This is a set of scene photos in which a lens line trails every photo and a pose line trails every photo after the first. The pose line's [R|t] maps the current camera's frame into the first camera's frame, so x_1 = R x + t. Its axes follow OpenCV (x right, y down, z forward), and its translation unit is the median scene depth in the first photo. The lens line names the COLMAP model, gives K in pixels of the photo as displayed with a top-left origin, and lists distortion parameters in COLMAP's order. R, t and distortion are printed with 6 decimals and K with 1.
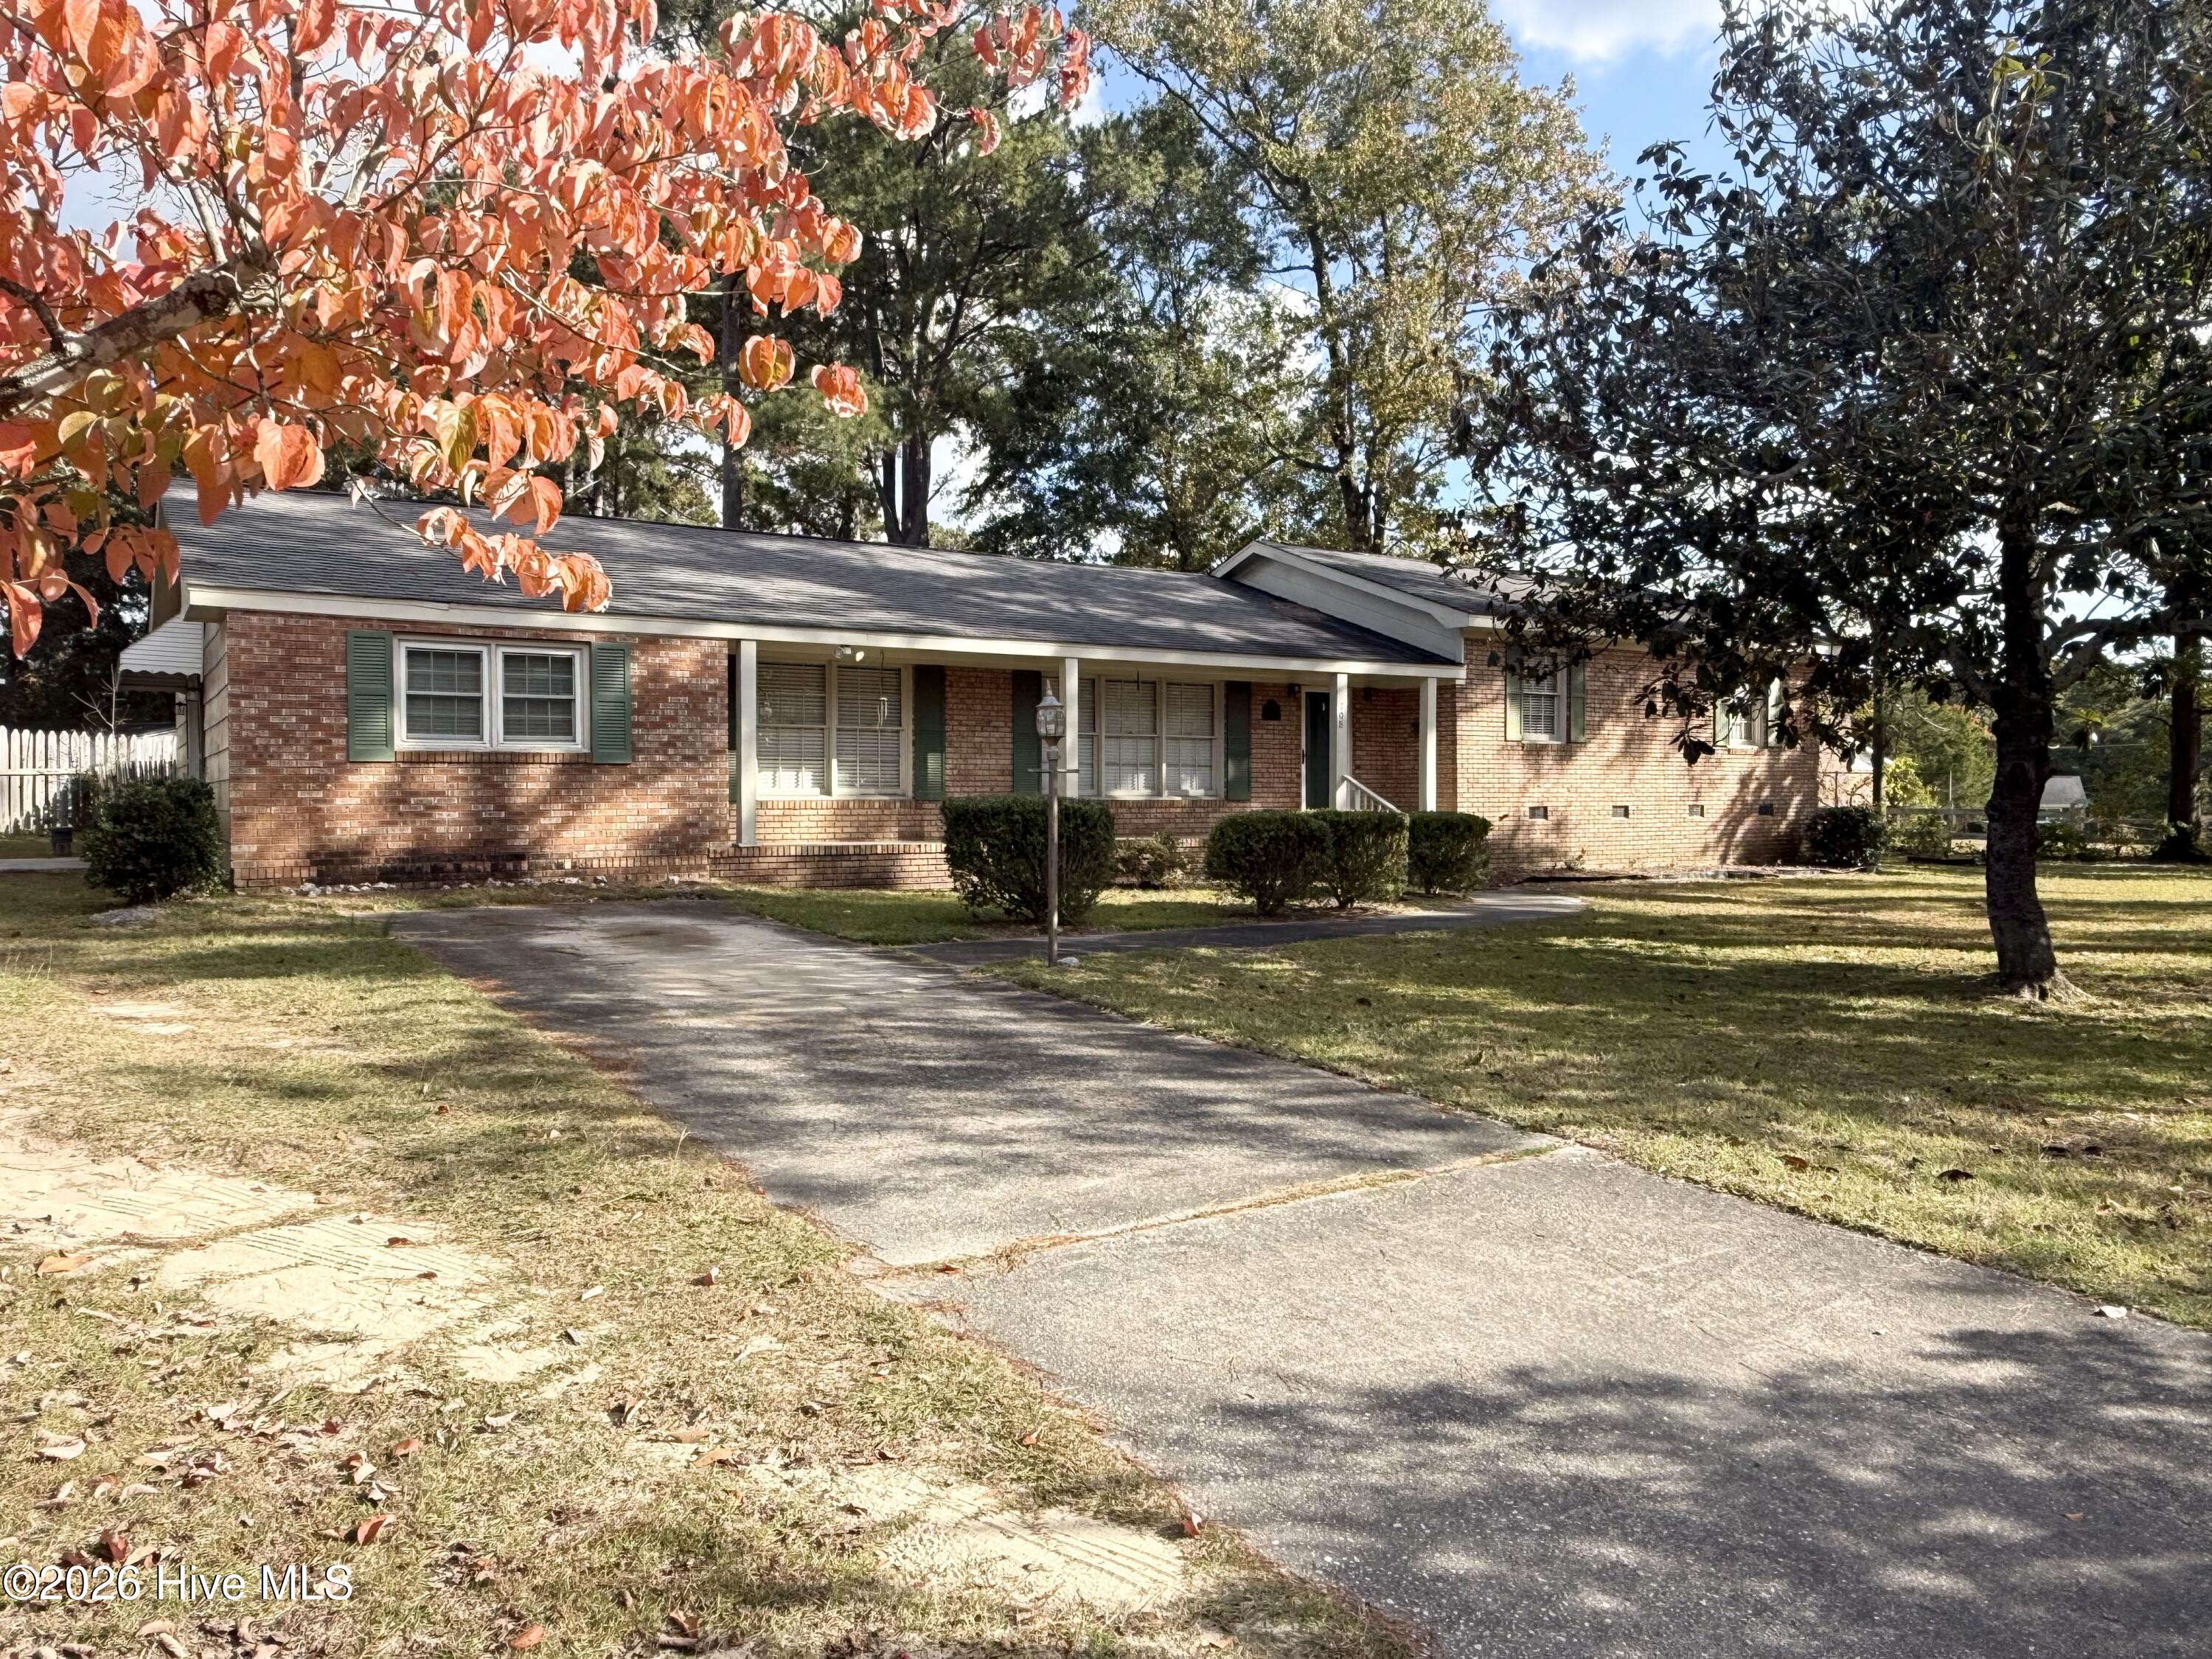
lens RADIAL K [[1551.8, 0, 1102.4], [0, 1551.8, 824.5], [0, 0, 1]] dist [0.002218, -0.001392]
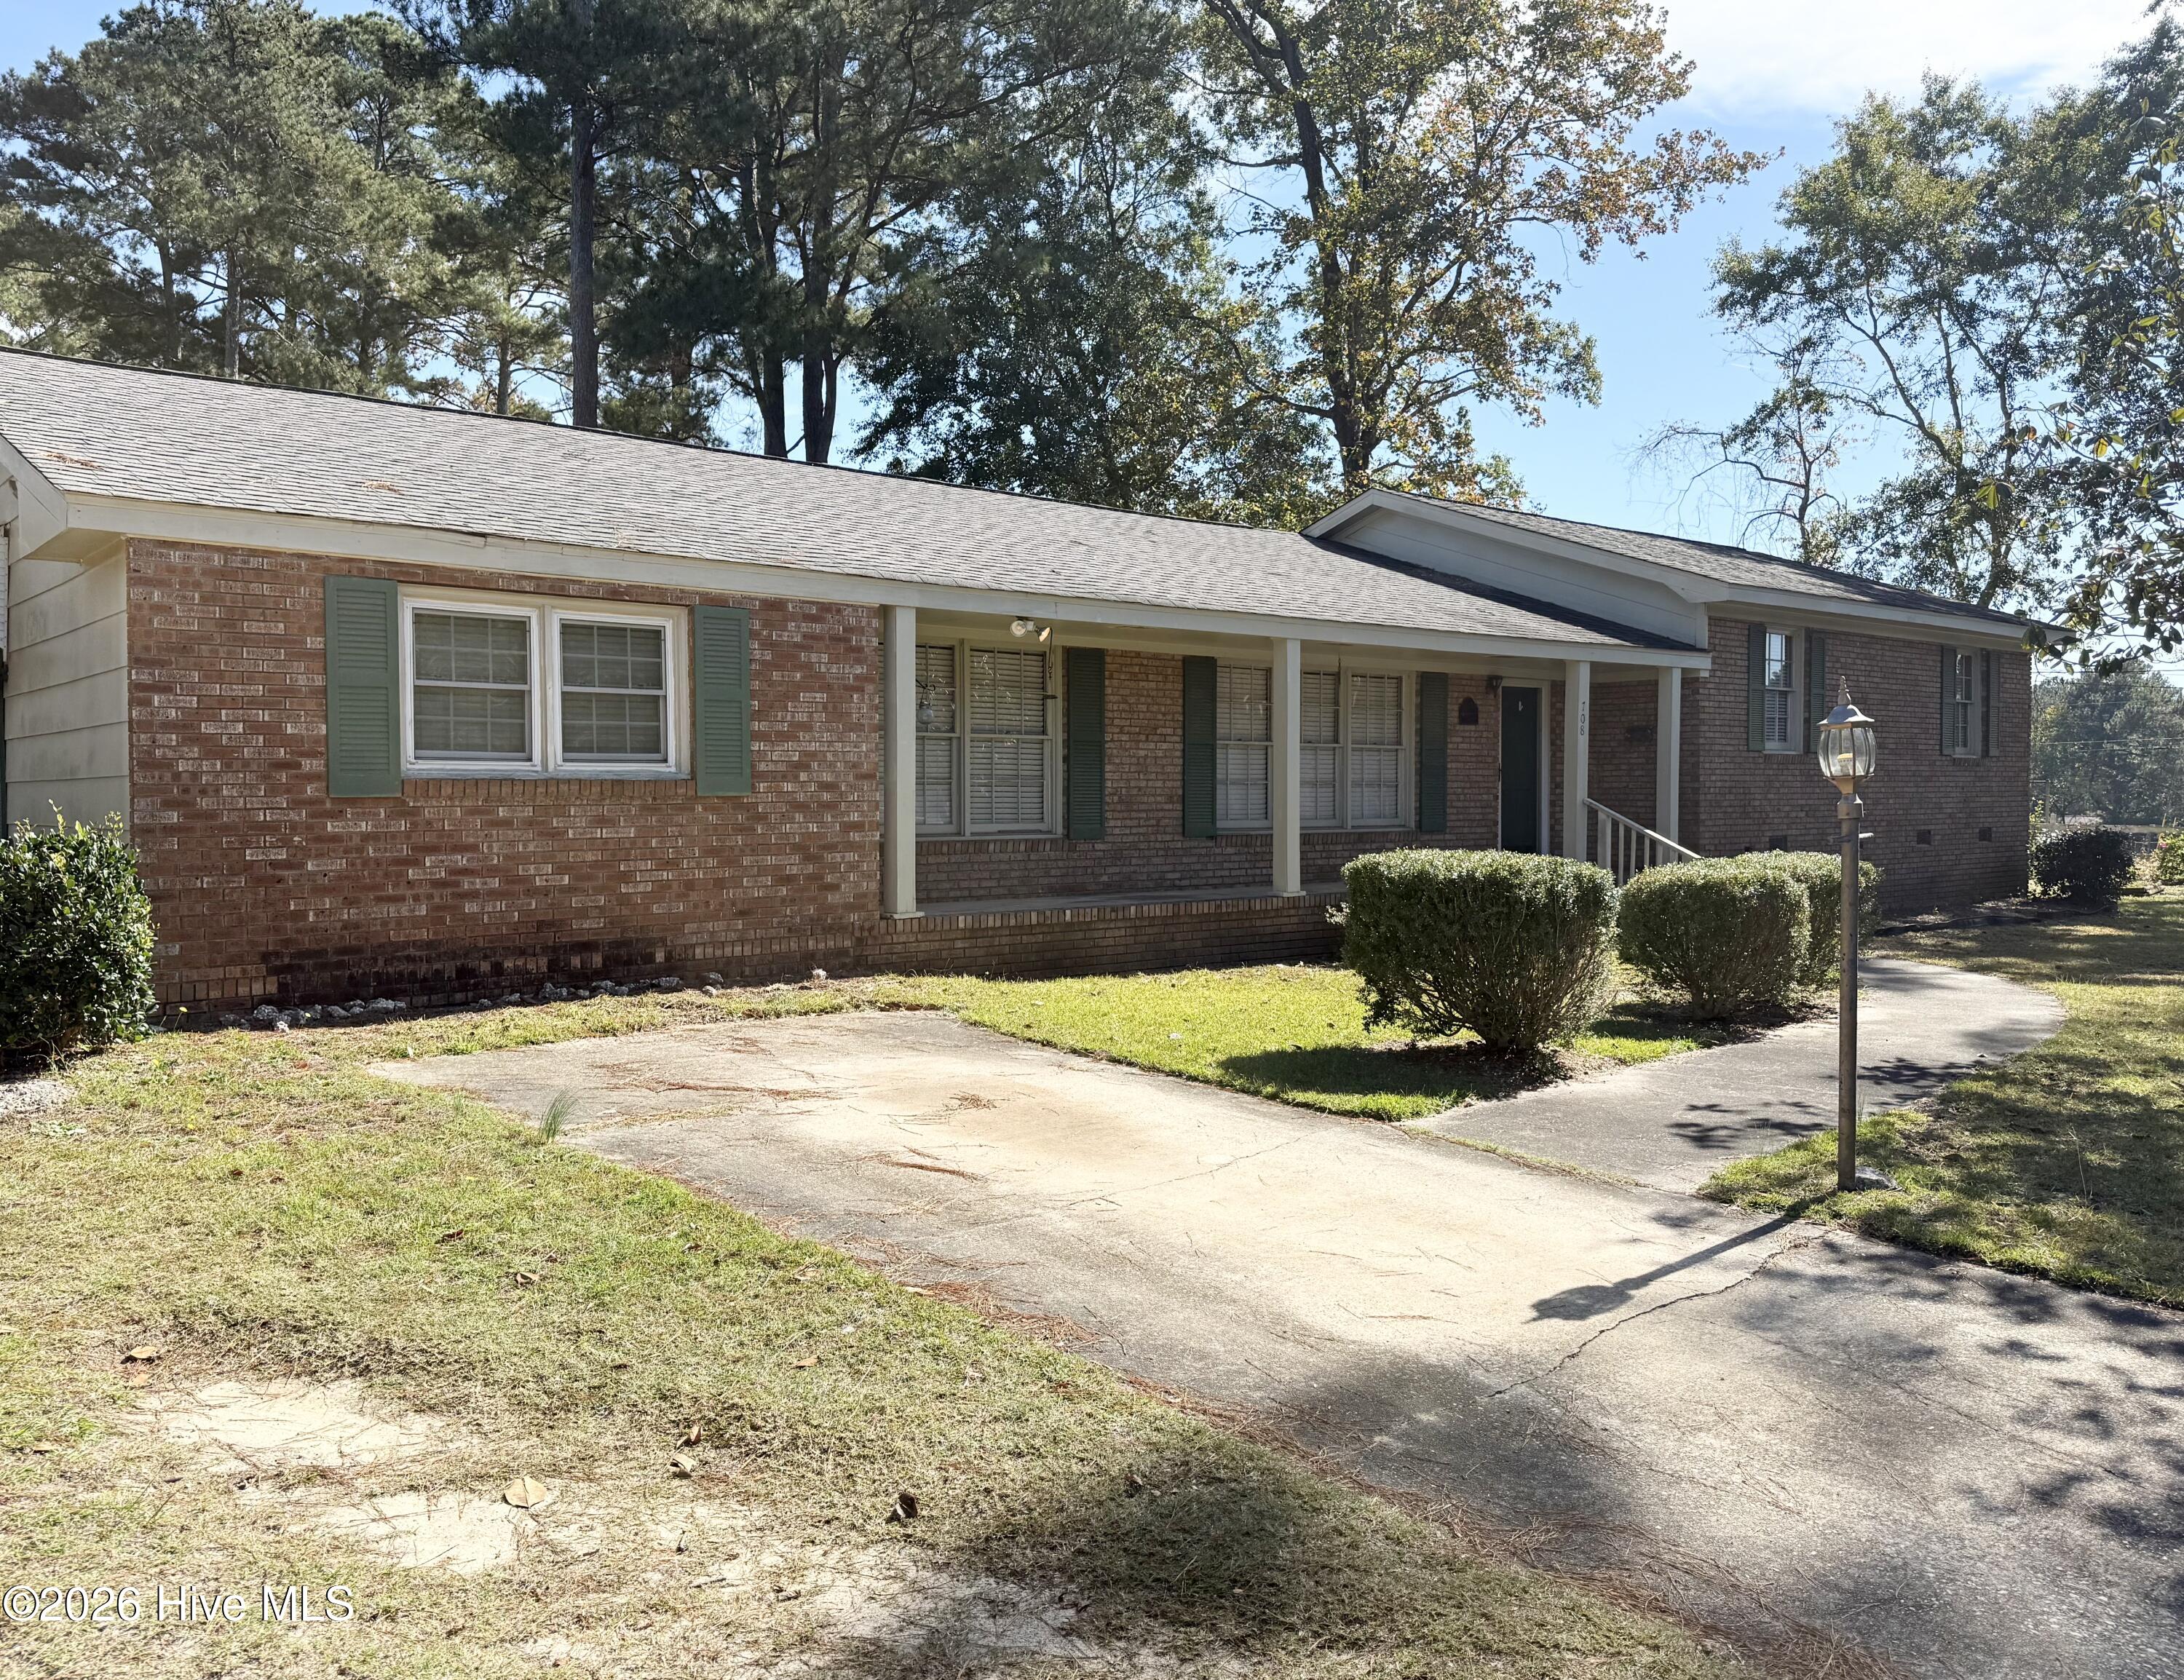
lens RADIAL K [[1708.3, 0, 1066.5], [0, 1708.3, 843.0], [0, 0, 1]] dist [0.092731, -0.133829]
pose [[0.992924, -0.002969, 0.118715, -0.217344], [0.001529, 0.999924, 0.012222, -0.023968], [-0.118742, -0.011954, 0.992853, 0.234667]]
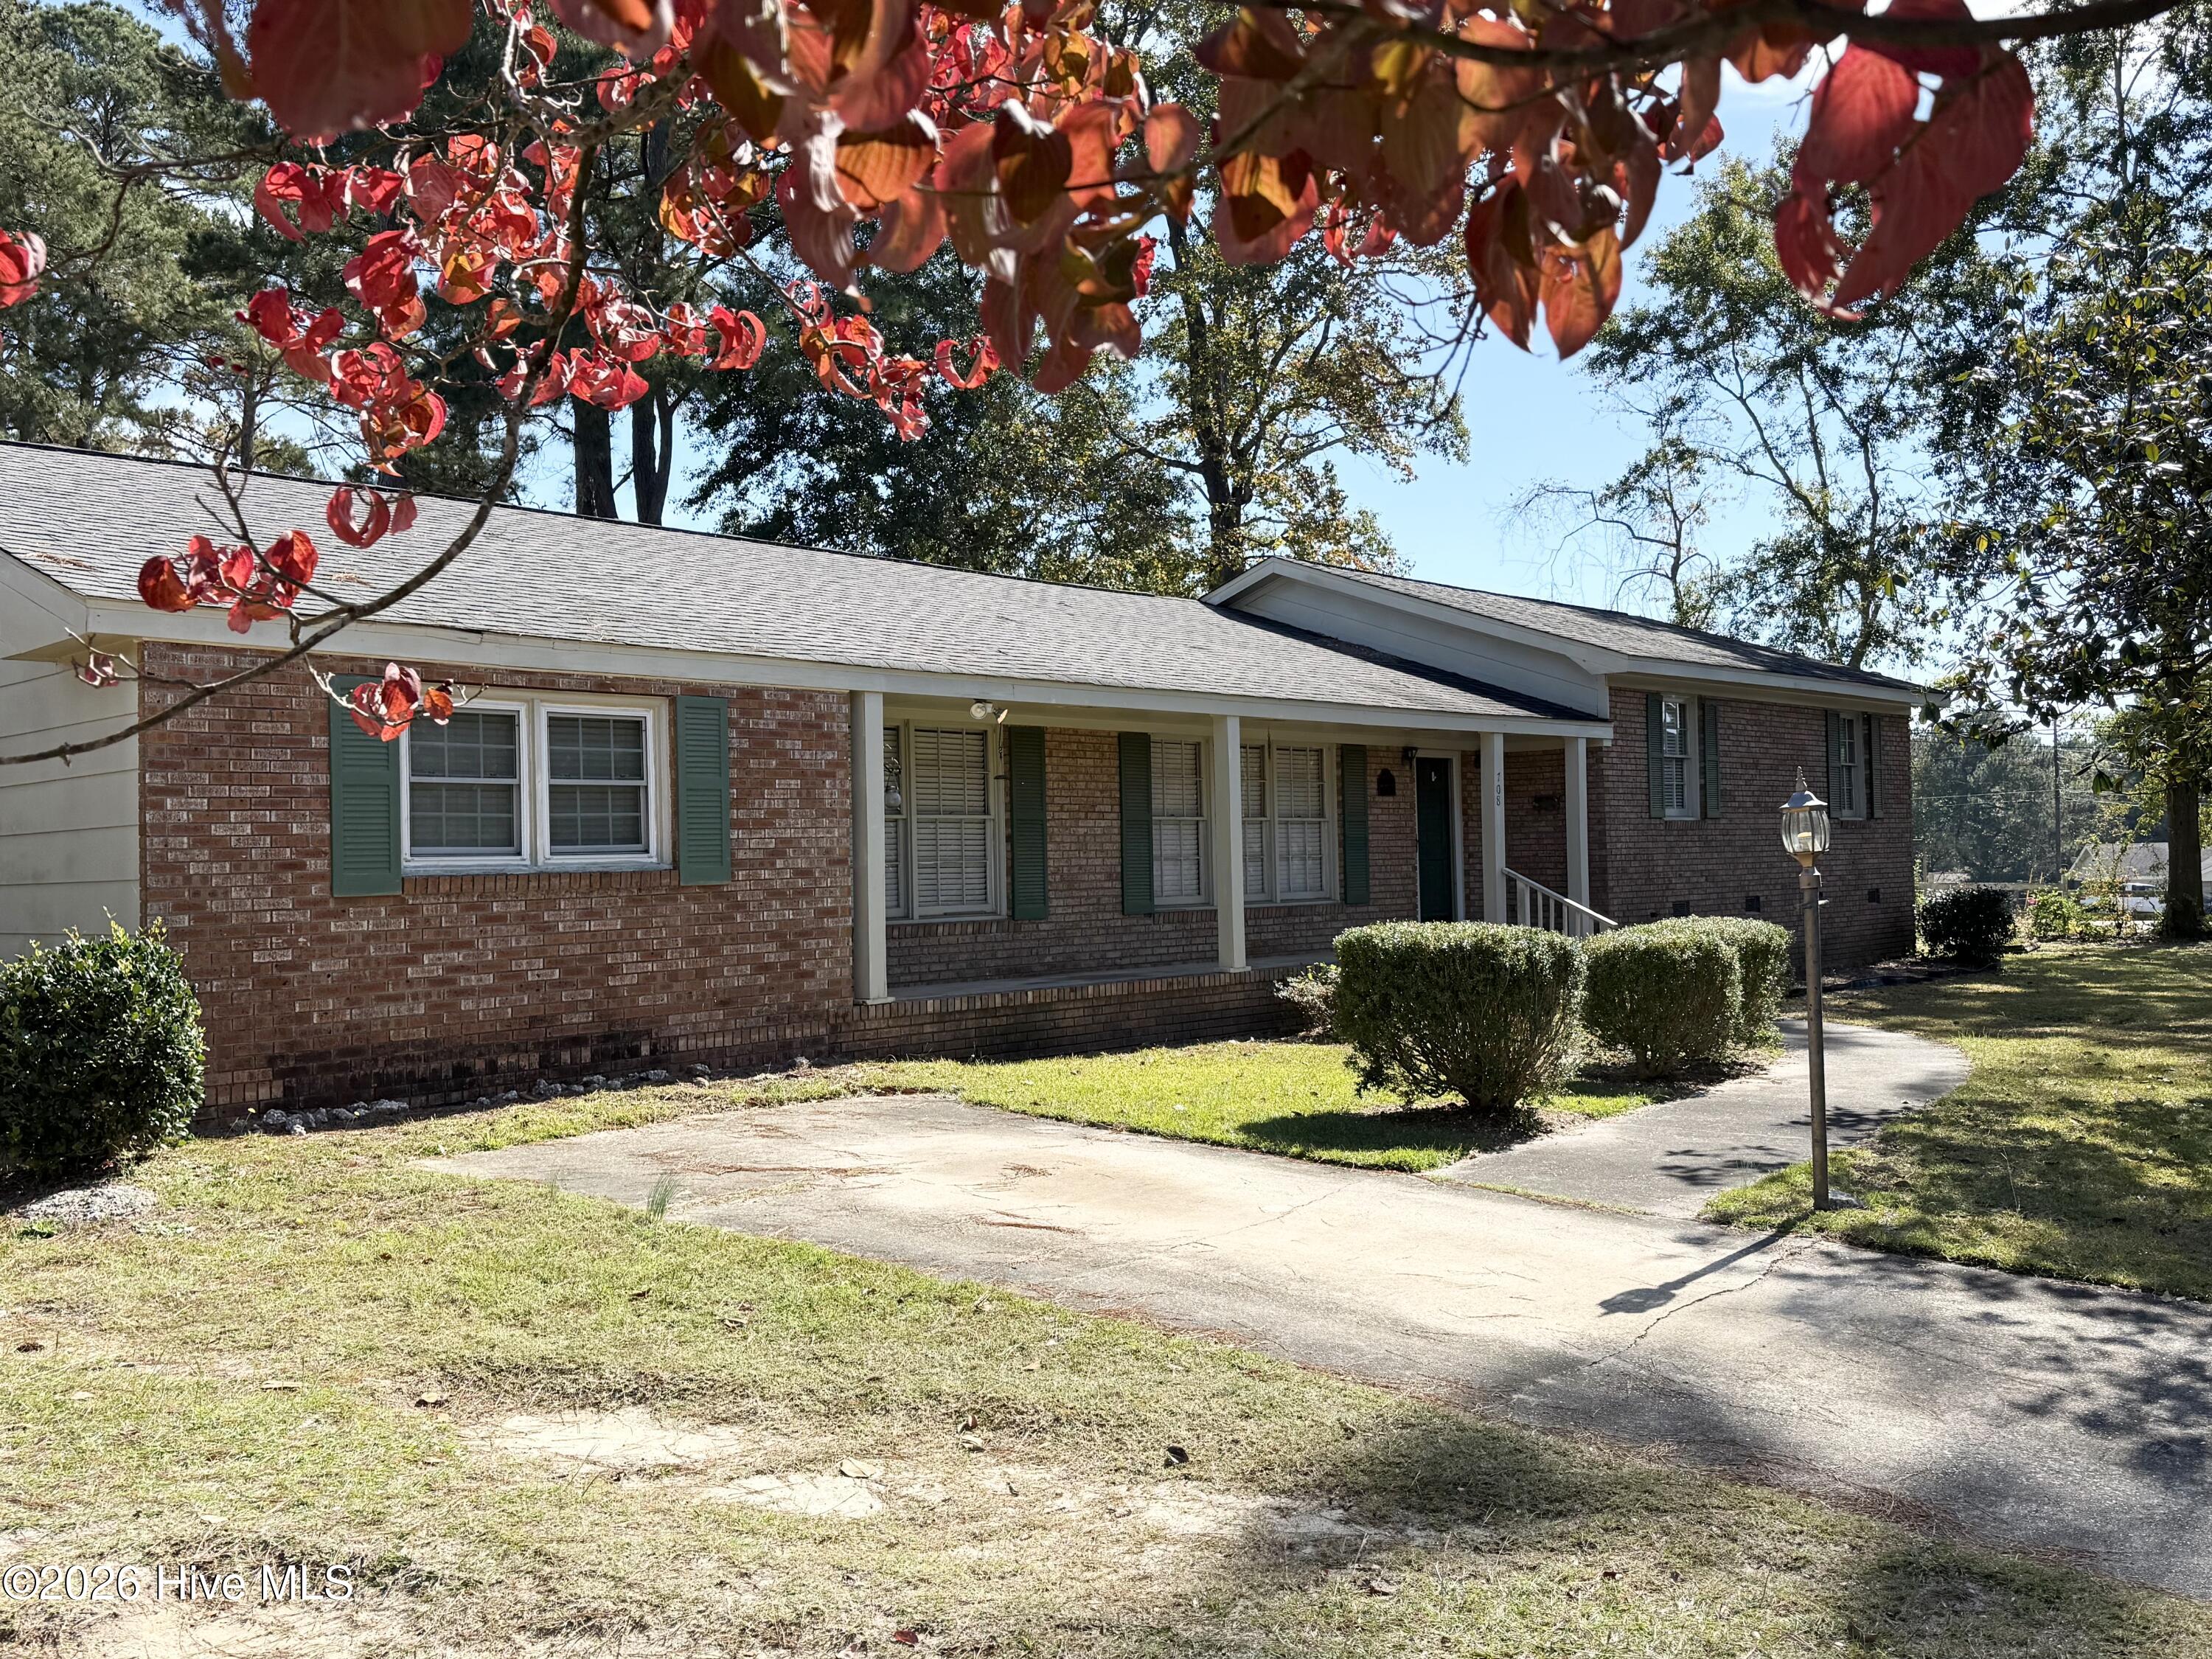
lens RADIAL K [[1923.8, 0, 1119.4], [0, 1923.8, 822.5], [0, 0, 1]] dist [0.130490, -0.233058]
pose [[0.969115, -0.013628, 0.246233, -0.290305], [0.023515, 0.999029, -0.037257, -0.026572], [-0.245486, 0.041896, 0.968494, 0.156680]]
